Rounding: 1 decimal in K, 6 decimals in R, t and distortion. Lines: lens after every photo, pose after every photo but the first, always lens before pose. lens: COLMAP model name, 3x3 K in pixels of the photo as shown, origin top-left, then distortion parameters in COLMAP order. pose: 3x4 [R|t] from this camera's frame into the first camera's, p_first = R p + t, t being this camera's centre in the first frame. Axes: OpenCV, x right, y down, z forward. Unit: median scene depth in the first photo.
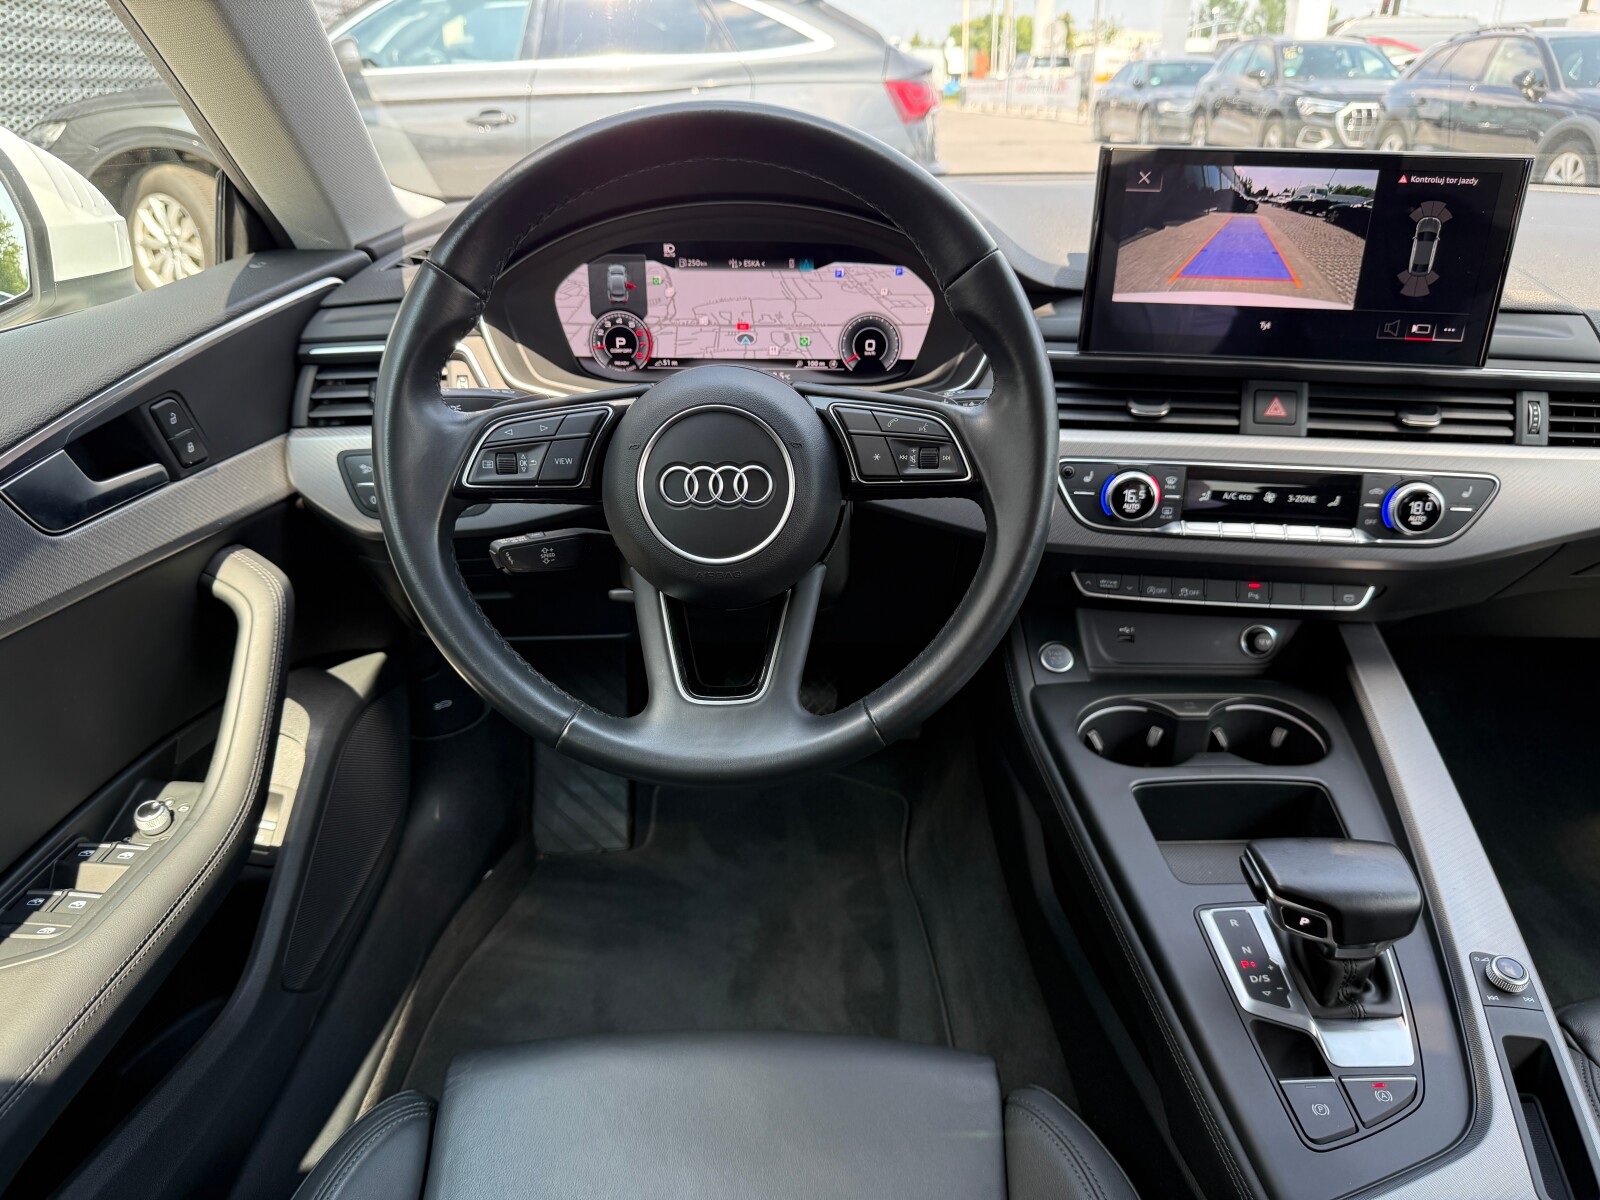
lens RADIAL K [[1137.4, 0, 804.6], [0, 1137.4, 601.5], [0, 0, 1]] dist [0.038749, -0.069015]
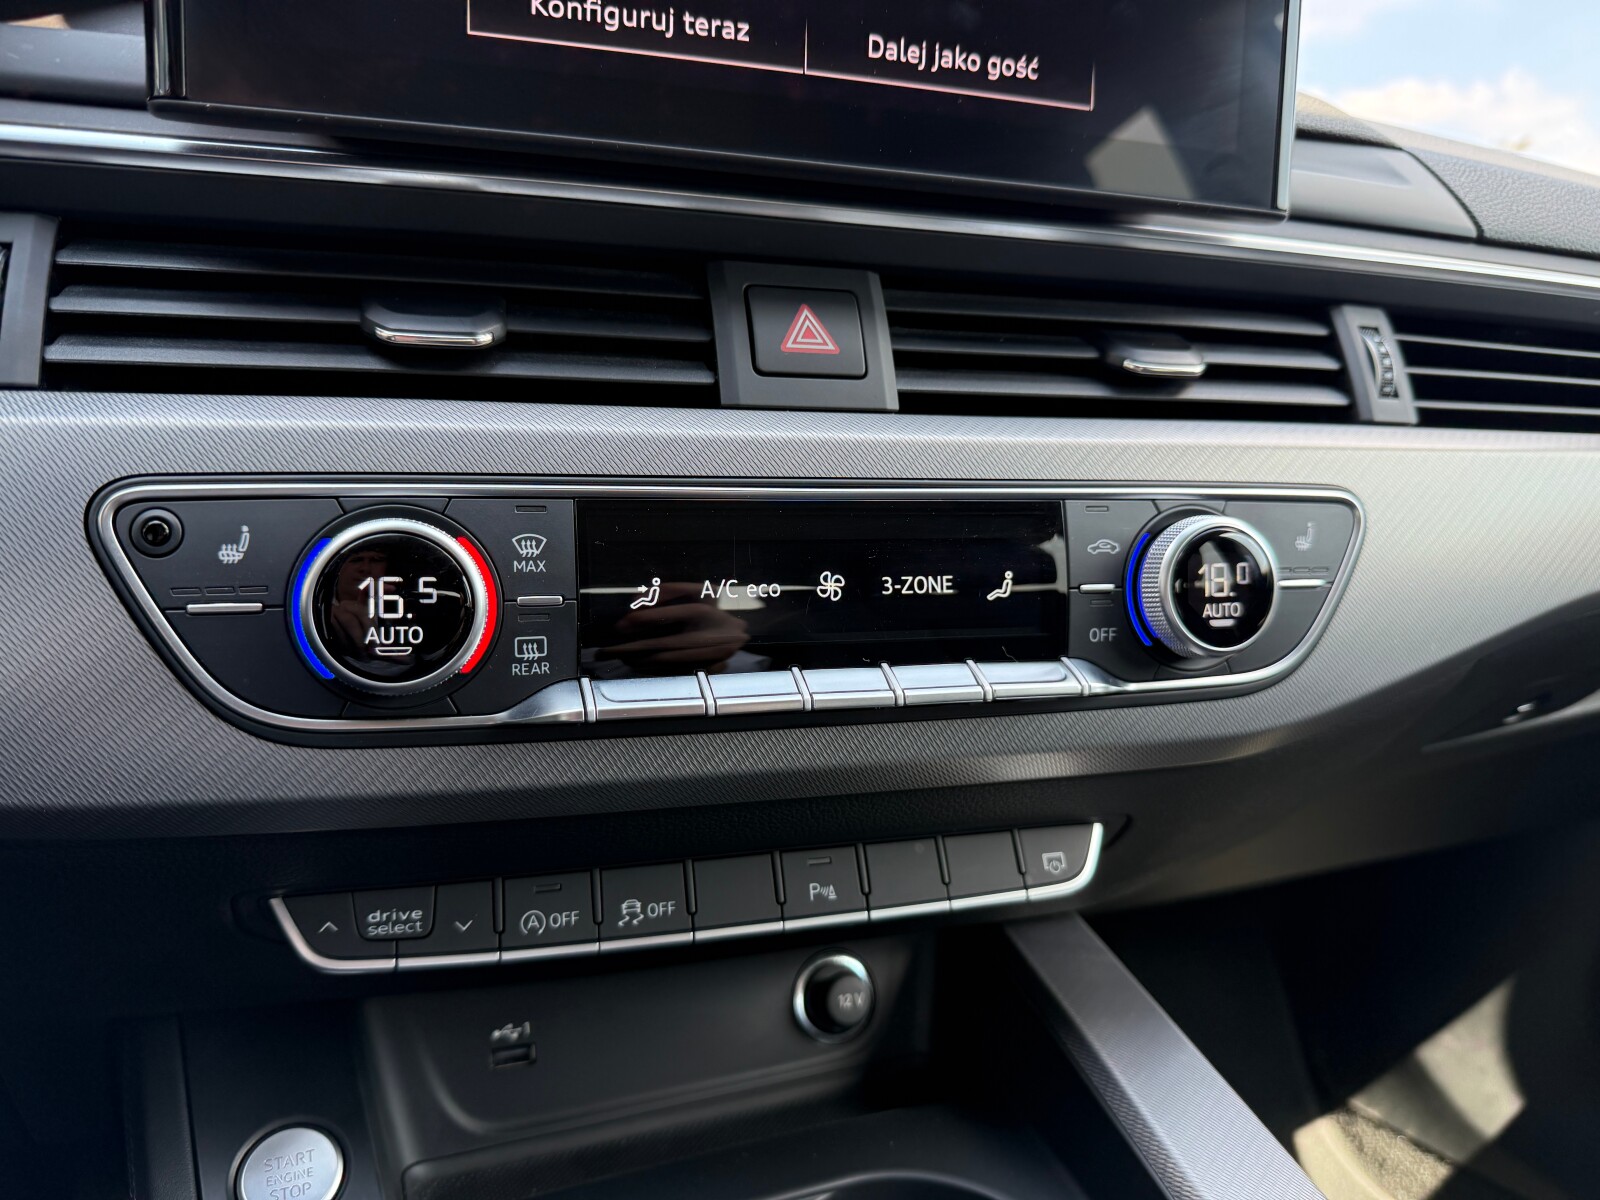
lens RADIAL K [[1137.4, 0, 790.4], [0, 1137.4, 601.1], [0, 0, 1]] dist [0.038749, -0.069015]
pose [[0.911714, -0.045965, 0.408246, 0.265115], [0.147076, 0.964377, -0.219877, -0.016784], [-0.383596, 0.260508, 0.885996, 0.725046]]
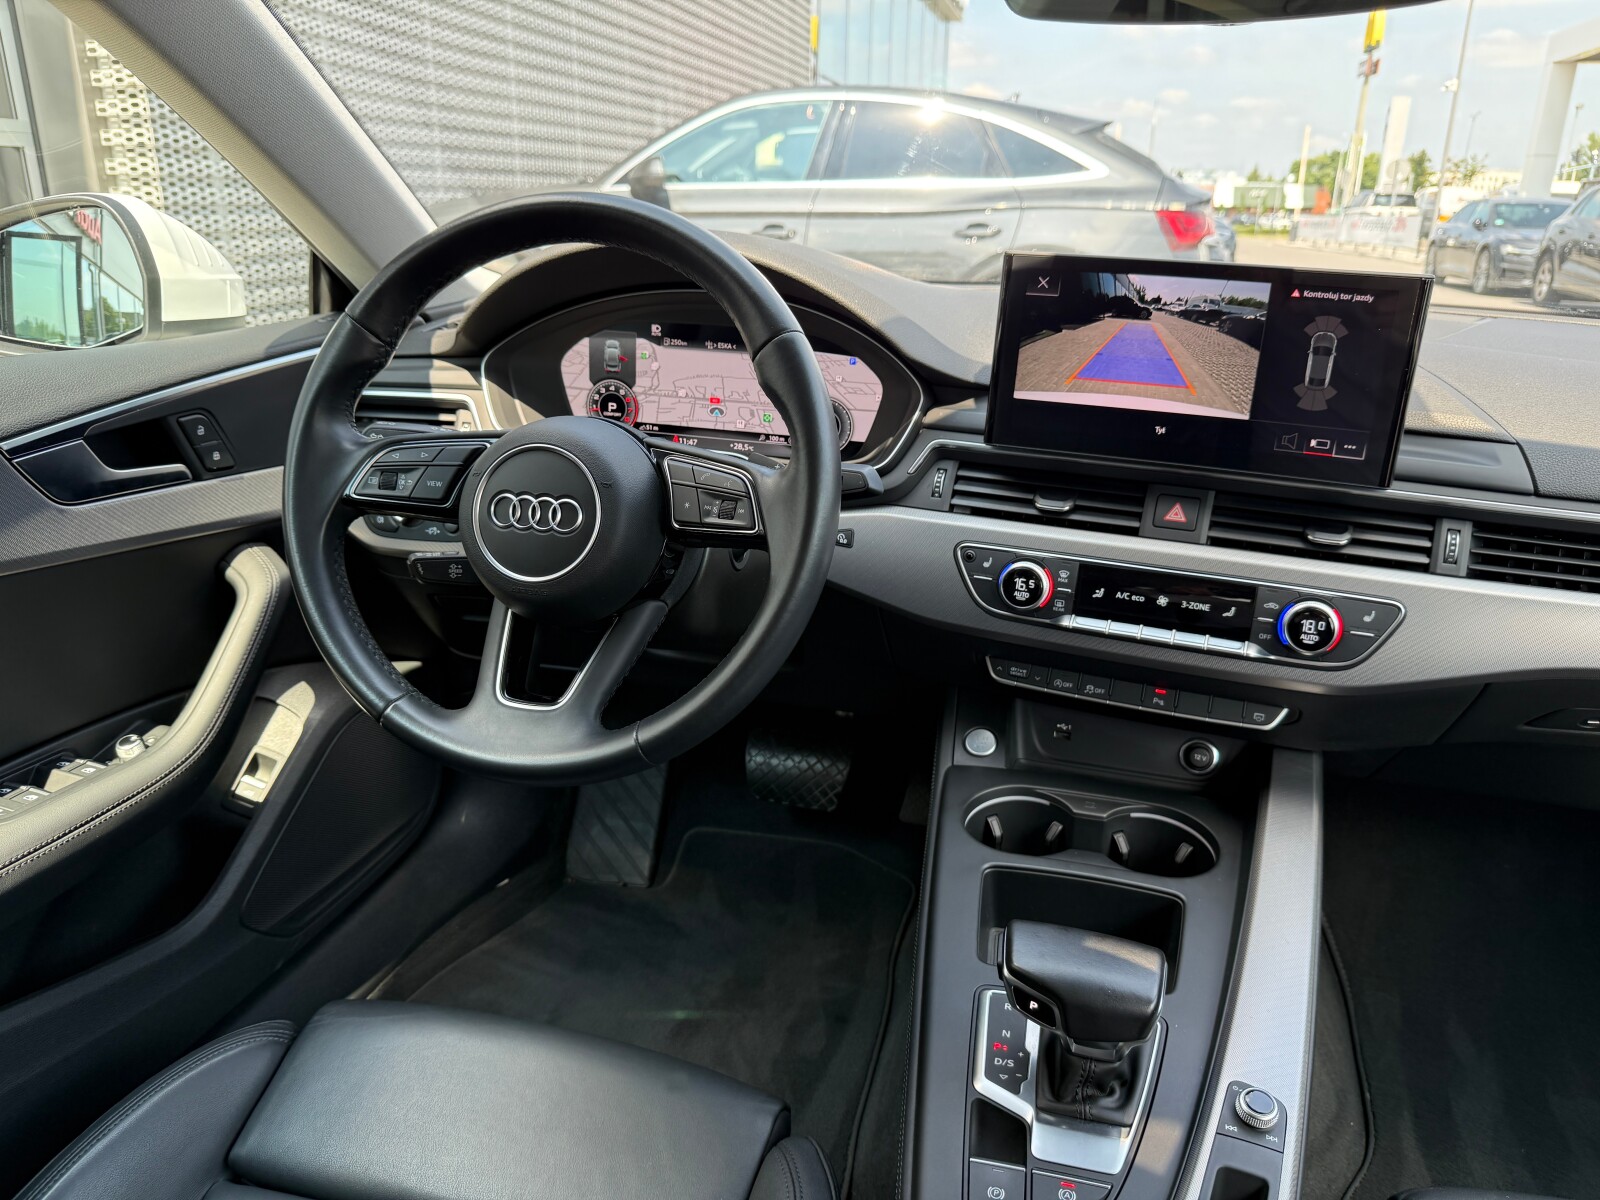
lens RADIAL K [[1137.4, 0, 808.7], [0, 1137.4, 608.4], [0, 0, 1]] dist [0.038749, -0.069015]
pose [[0.965444, 0.112422, -0.235116, 0.347021], [-0.132763, 0.988492, -0.072506, 0.028922], [0.224259, 0.101216, 0.969259, -0.033068]]
